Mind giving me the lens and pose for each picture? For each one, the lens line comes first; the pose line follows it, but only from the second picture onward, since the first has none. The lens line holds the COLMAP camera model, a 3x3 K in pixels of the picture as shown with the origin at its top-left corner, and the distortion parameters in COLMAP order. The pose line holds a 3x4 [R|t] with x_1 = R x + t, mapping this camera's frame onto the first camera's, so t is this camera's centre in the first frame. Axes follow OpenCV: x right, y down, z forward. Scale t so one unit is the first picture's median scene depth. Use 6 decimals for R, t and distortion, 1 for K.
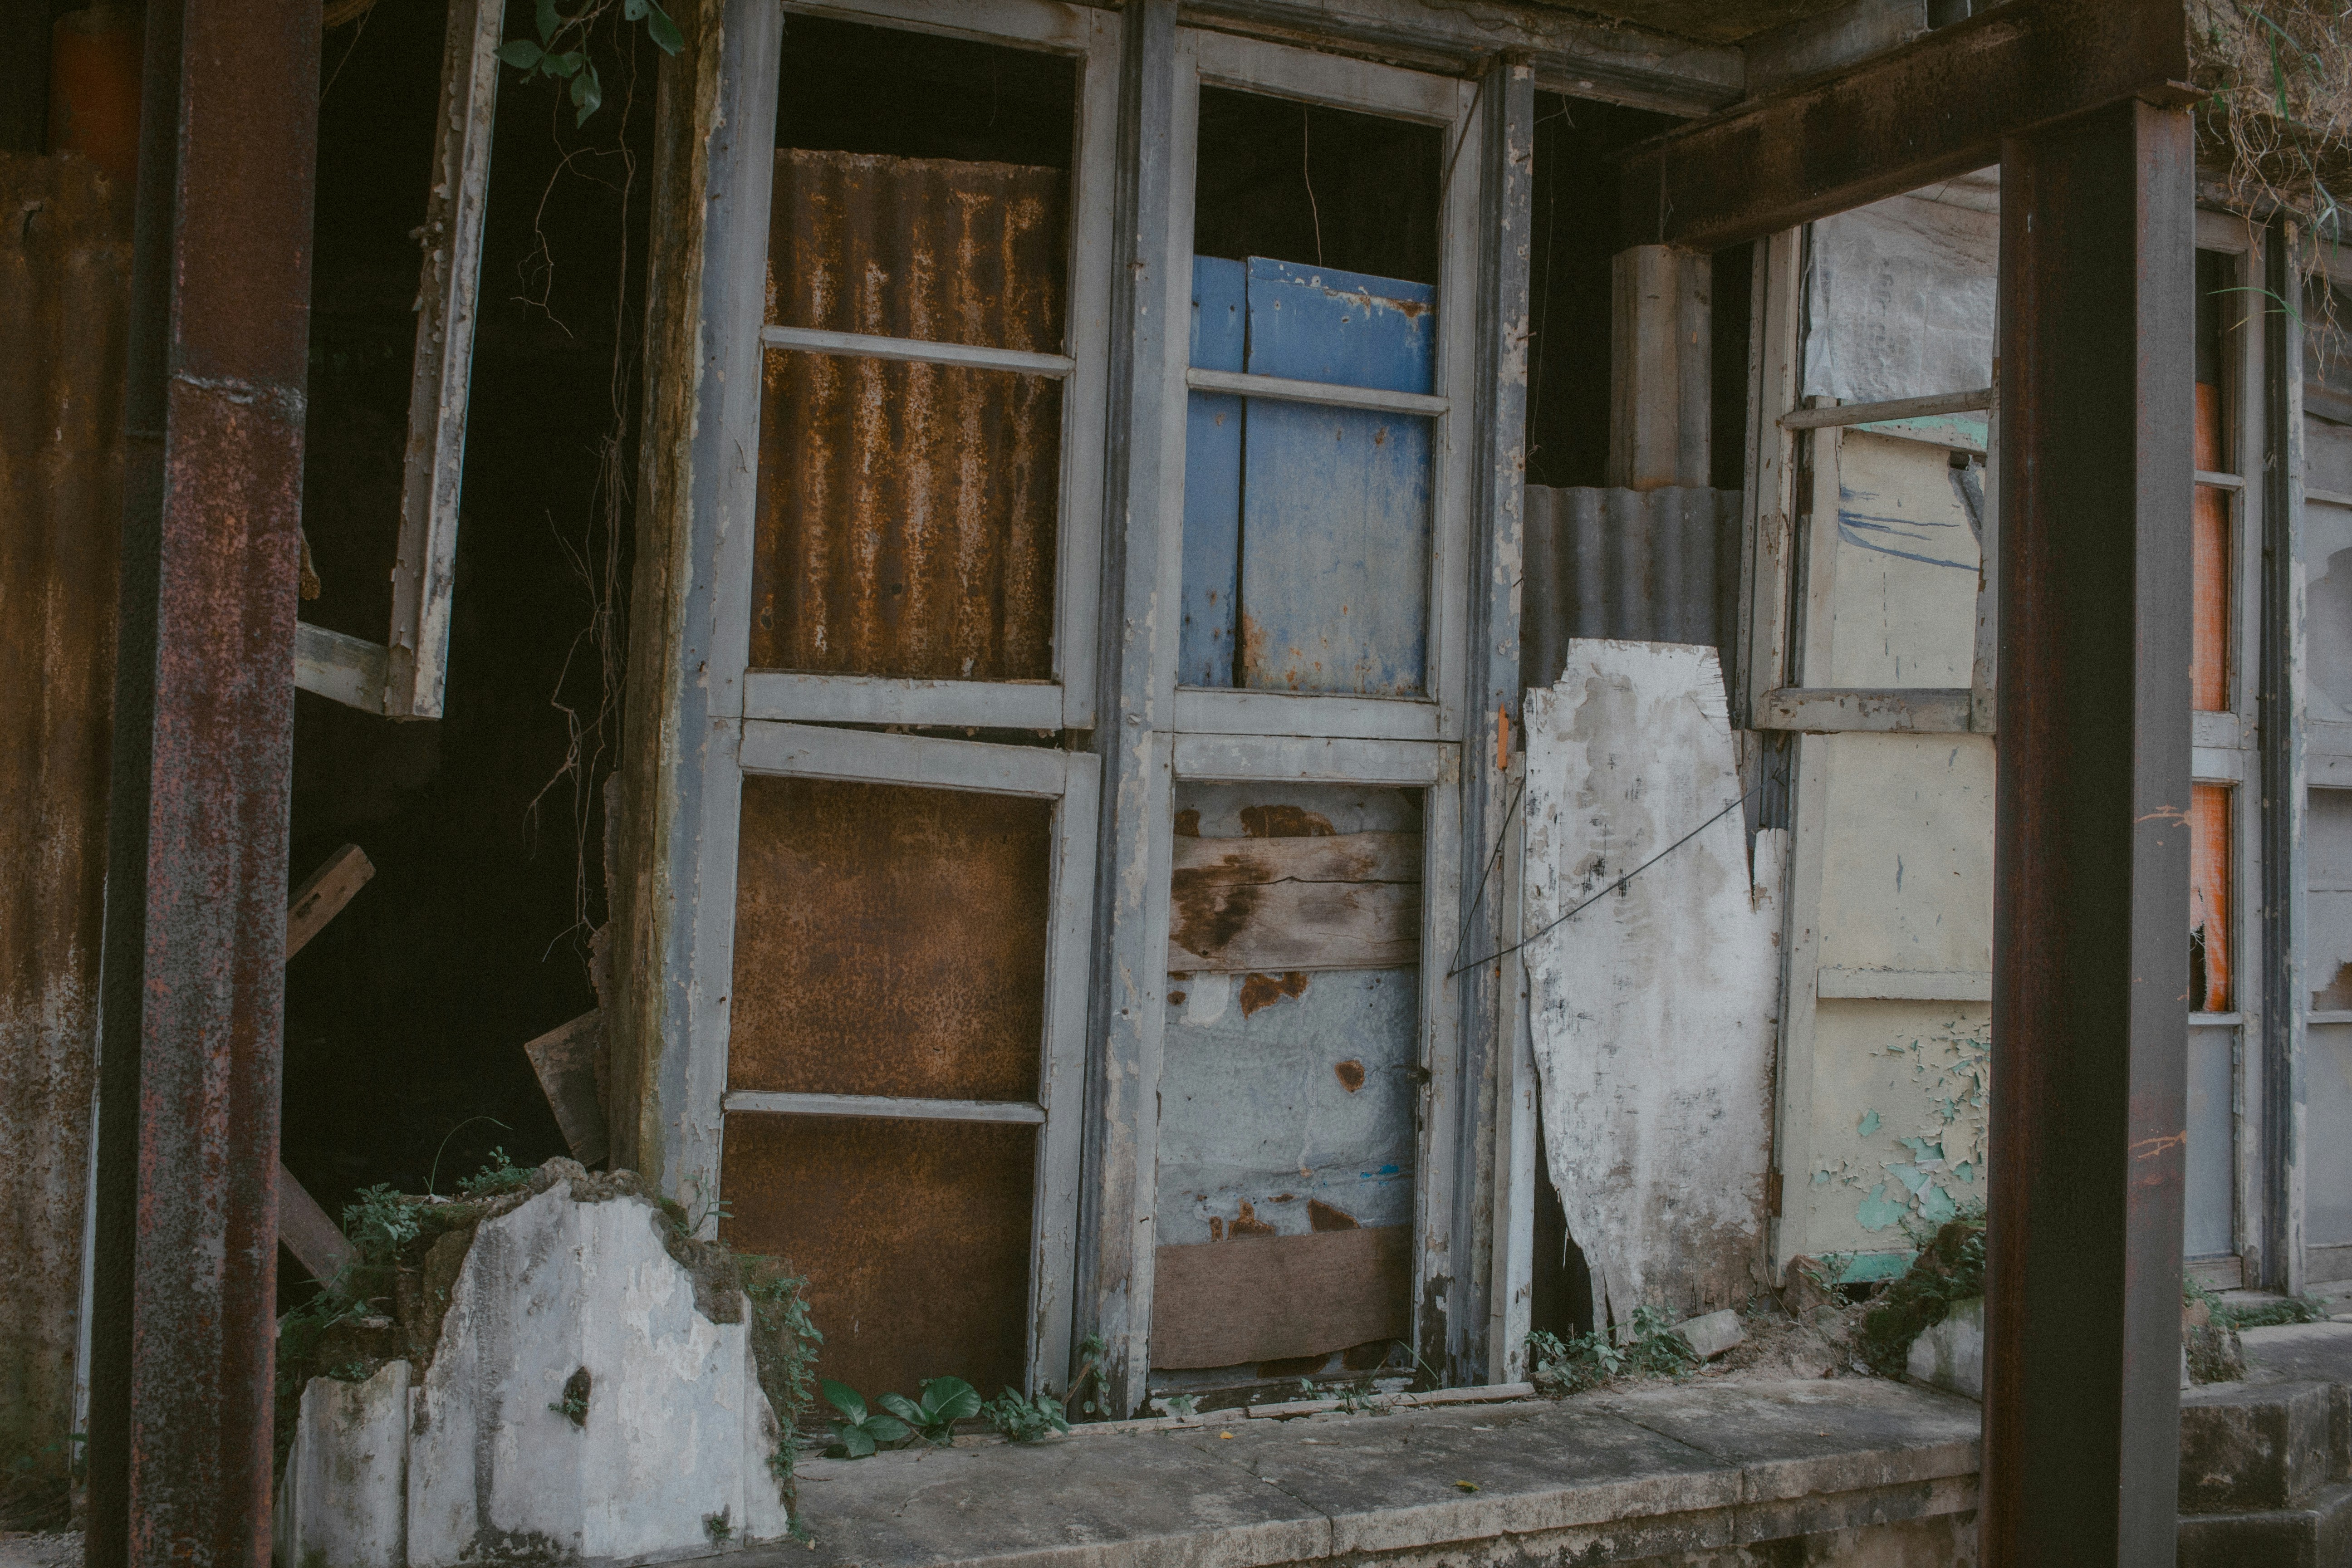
lens RADIAL K [[2631.7, 0, 1176.0], [0, 2631.7, 784.0], [0, 0, 1]] dist [-0.122901, 0.117942]
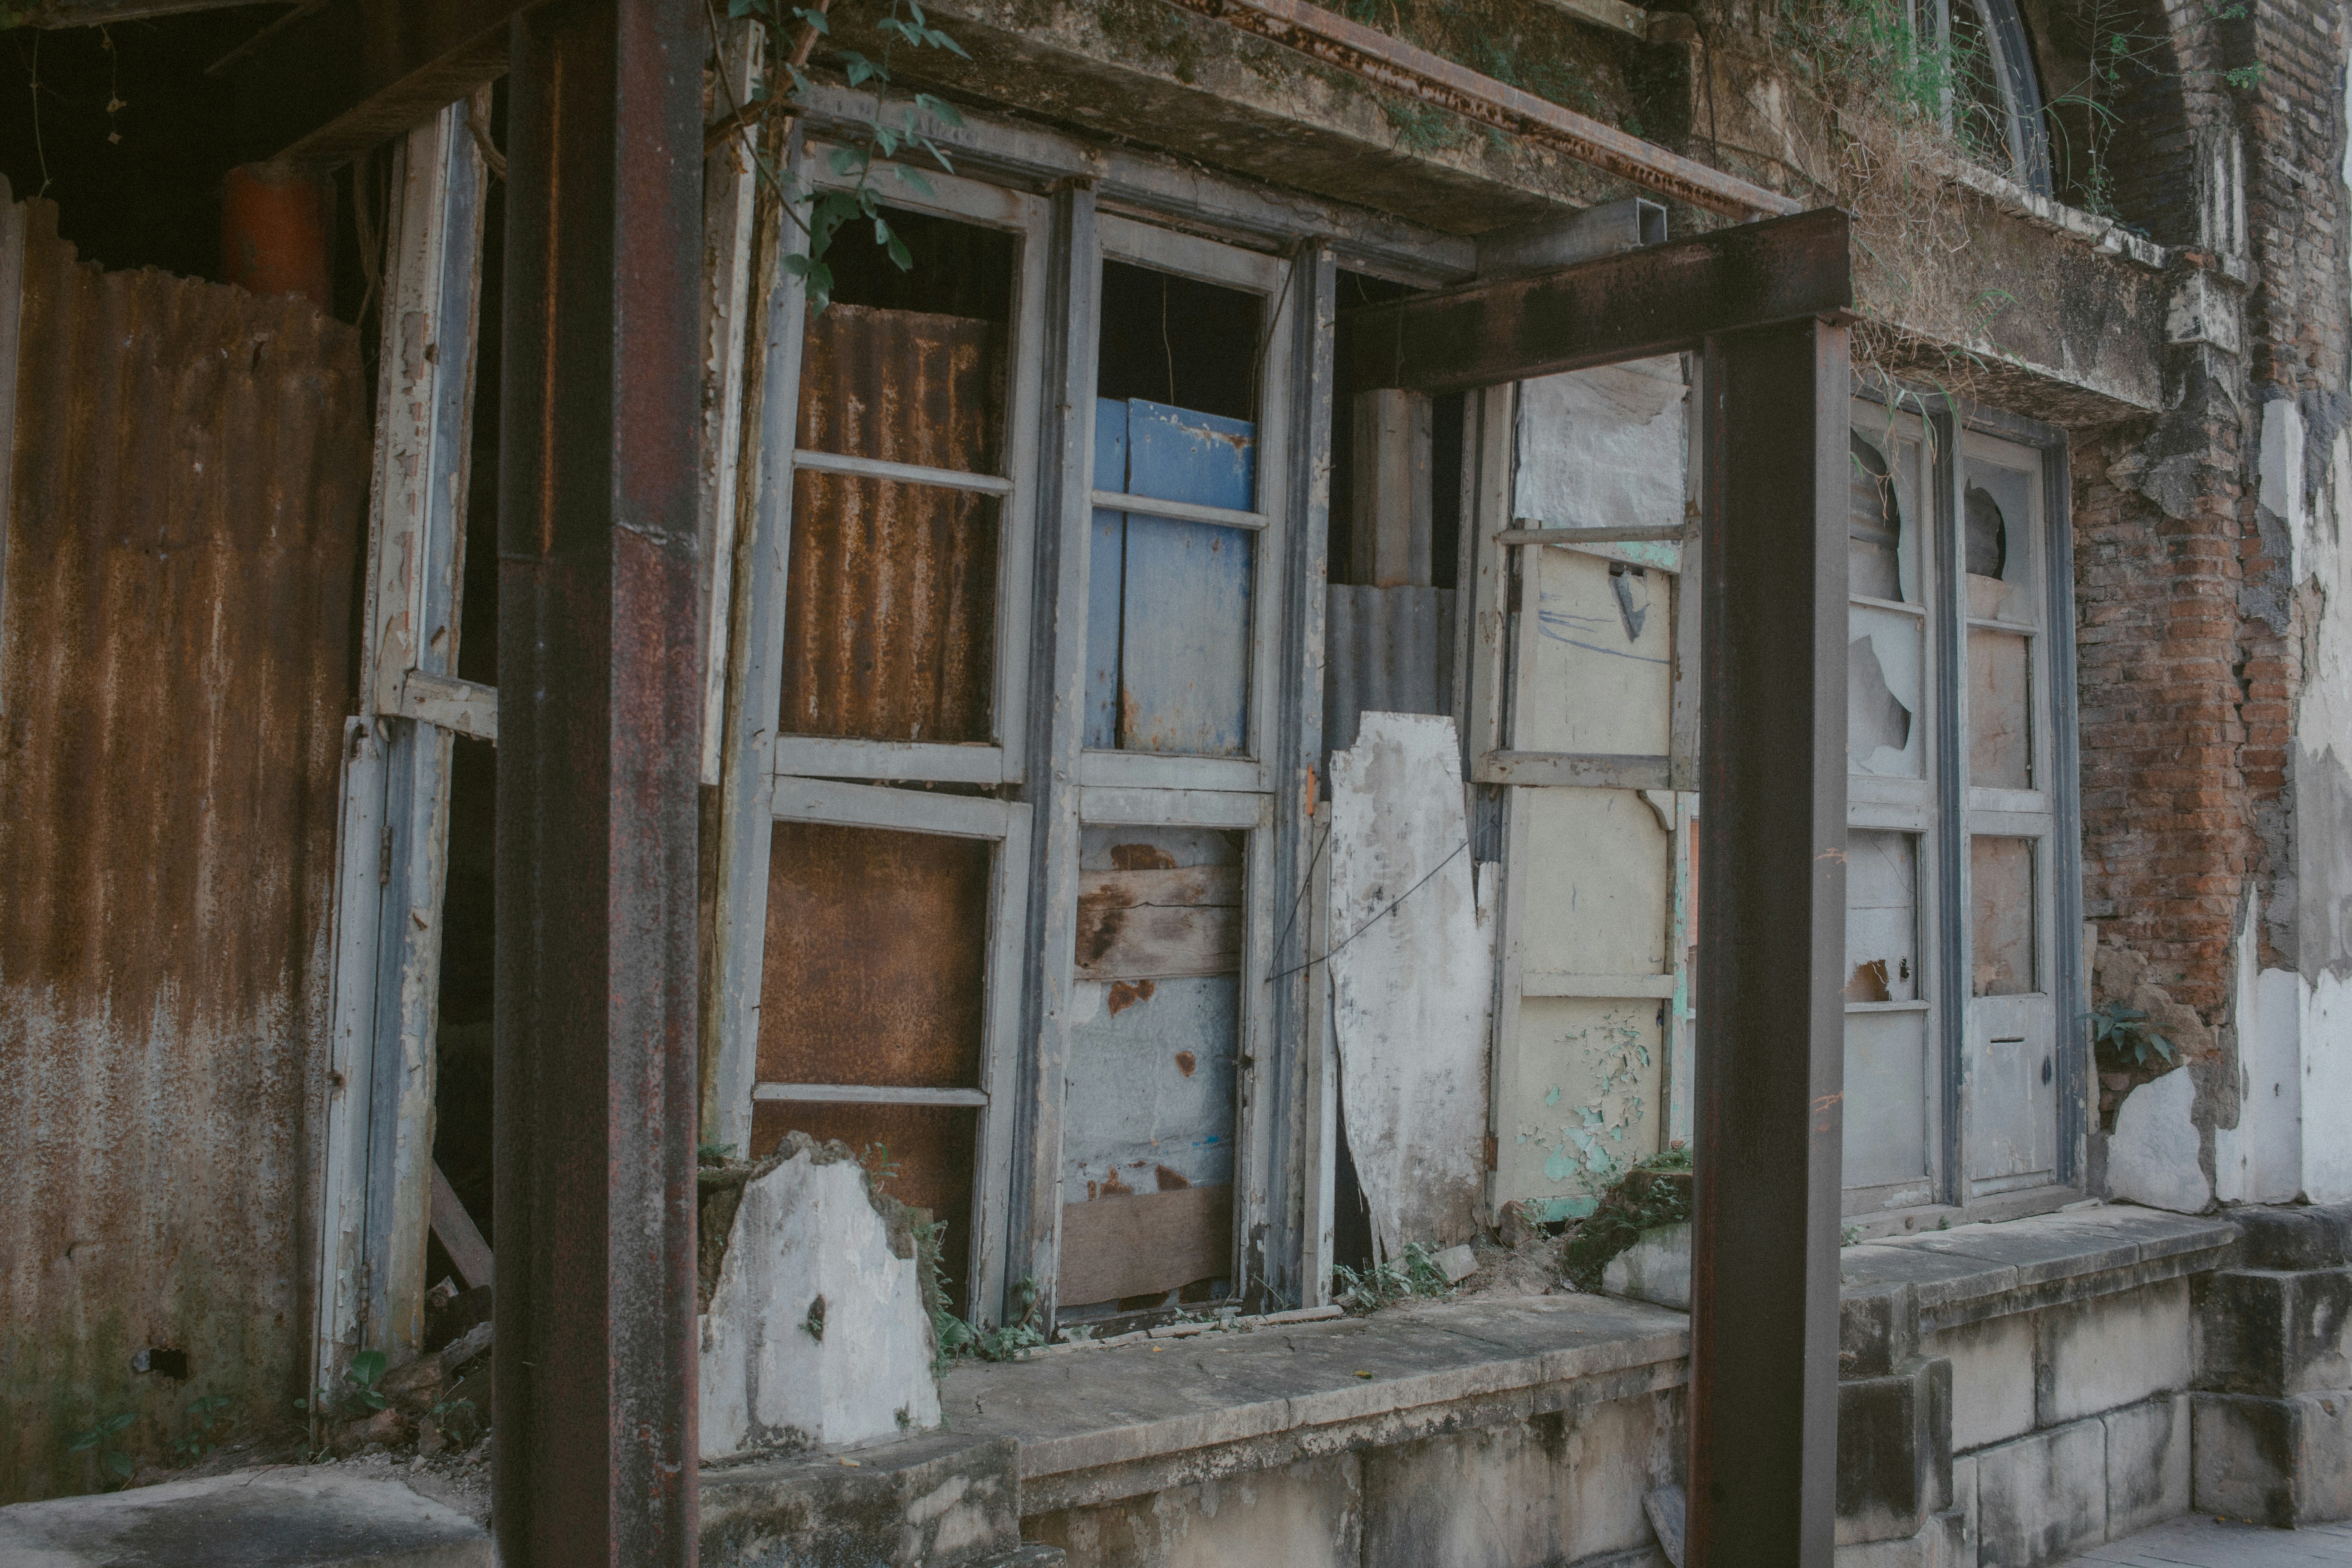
lens RADIAL K [[2631.7, 0, 1176.0], [0, 2631.7, 784.0], [0, 0, 1]] dist [-0.122901, 0.117942]
pose [[0.963934, 0.007883, 0.266026, -0.281884], [-0.006770, 0.999964, -0.005100, -0.014363], [-0.266056, 0.003115, 0.963952, -0.196360]]
